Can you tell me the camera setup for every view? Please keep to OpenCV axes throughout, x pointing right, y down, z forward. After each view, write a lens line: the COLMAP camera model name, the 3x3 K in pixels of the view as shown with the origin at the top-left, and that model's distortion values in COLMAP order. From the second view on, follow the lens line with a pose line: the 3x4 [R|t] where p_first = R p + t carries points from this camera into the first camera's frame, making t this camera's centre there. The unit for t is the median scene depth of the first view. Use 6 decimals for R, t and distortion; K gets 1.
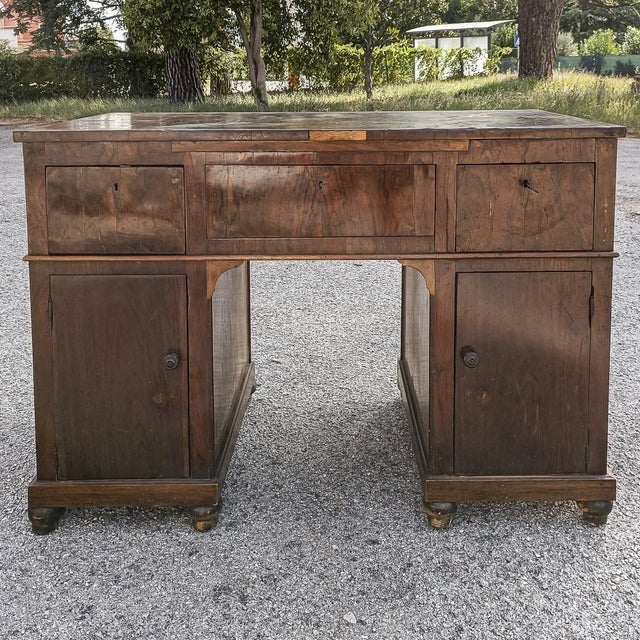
lens RADIAL K [[732.6, 0, 333.2], [0, 732.6, 150.2], [0, 0, 1]] dist [0.007356, -0.012742]
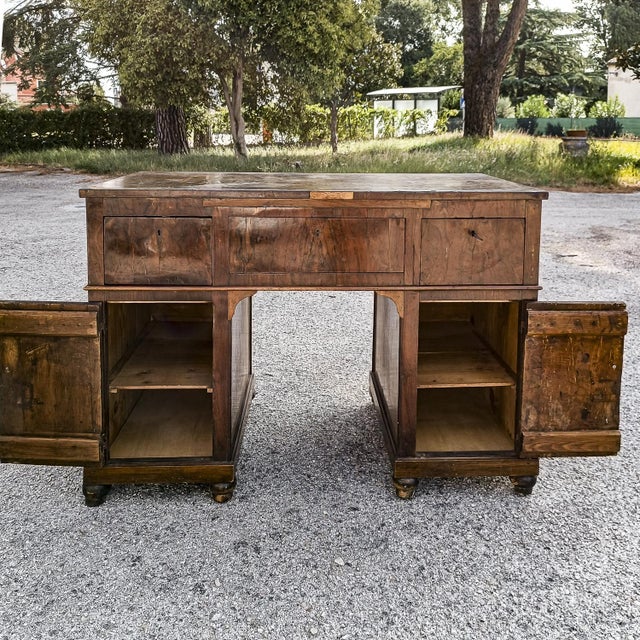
lens RADIAL K [[647.6, 0, 331.4], [0, 647.6, 186.2], [0, 0, 1]] dist [0.000218, -0.005165]
pose [[0.998810, 0.012884, 0.047040, -0.046104], [-0.012109, 0.999787, -0.016723, -0.015901], [-0.047245, 0.016134, 0.998753, -0.146861]]
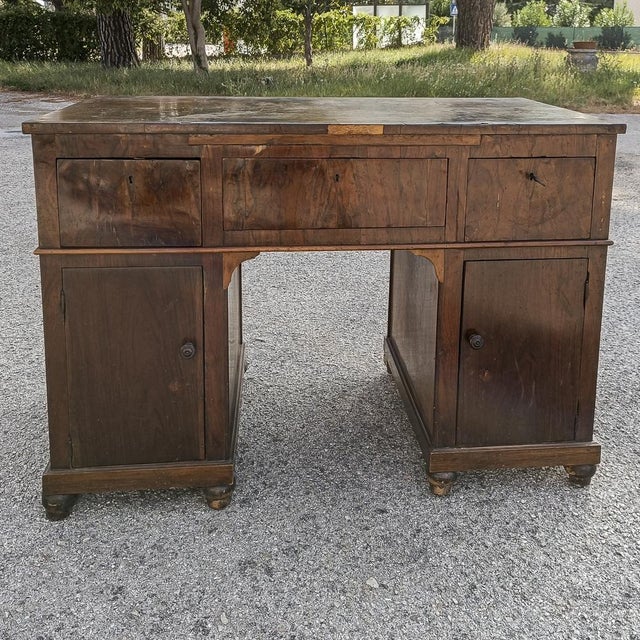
lens RADIAL K [[732.6, 0, 349.9], [0, 732.6, 178.0], [0, 0, 1]] dist [0.002781, -0.005272]
pose [[0.993788, 0.000835, 0.111289, -0.108323], [-0.010049, 0.996560, 0.082266, -0.034796], [-0.110838, -0.082873, 0.990377, -0.009166]]
